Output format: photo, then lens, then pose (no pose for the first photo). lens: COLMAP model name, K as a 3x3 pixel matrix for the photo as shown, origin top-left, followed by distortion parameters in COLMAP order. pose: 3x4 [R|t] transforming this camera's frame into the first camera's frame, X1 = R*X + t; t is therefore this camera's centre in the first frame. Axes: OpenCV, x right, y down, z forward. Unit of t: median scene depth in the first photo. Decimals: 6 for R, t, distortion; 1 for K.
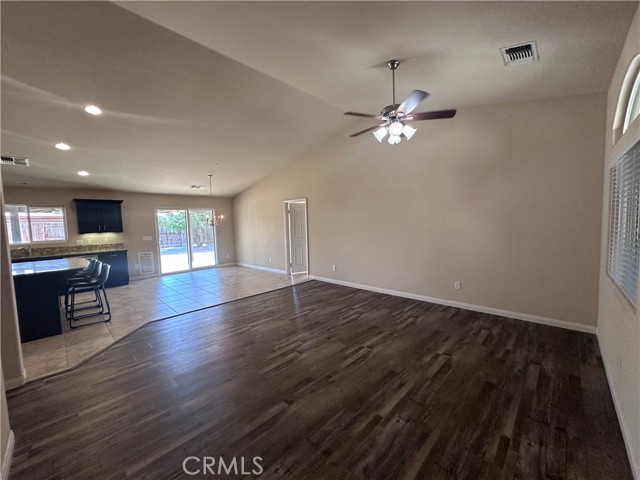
lens RADIAL K [[254.8, 0, 321.2], [0, 254.8, 237.1], [0, 0, 1]] dist [0.003002, -0.000573]
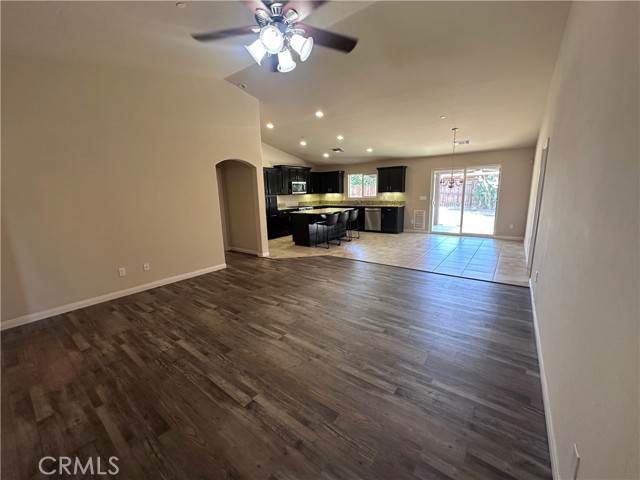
lens RADIAL K [[254.8, 0, 320.8], [0, 254.8, 239.5], [0, 0, 1]] dist [0.003002, -0.000573]
pose [[0.116125, 0.211771, -0.970396, 0.909167], [-0.034713, 0.977274, 0.209118, -0.082295], [0.992628, 0.009401, 0.120837, 0.942998]]
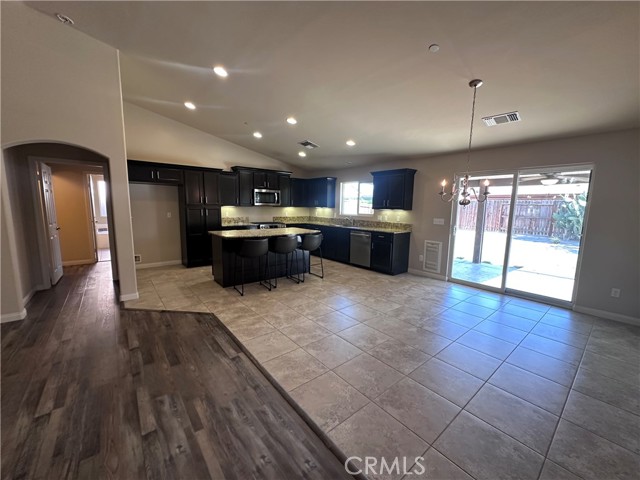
lens RADIAL K [[254.8, 0, 322.3], [0, 254.8, 240.1], [0, 0, 1]] dist [0.003002, -0.000573]
pose [[-0.119275, 0.161636, -0.979616, 0.081841], [-0.072572, 0.982601, 0.170965, -0.091404], [0.990205, 0.091484, -0.105470, 1.736050]]
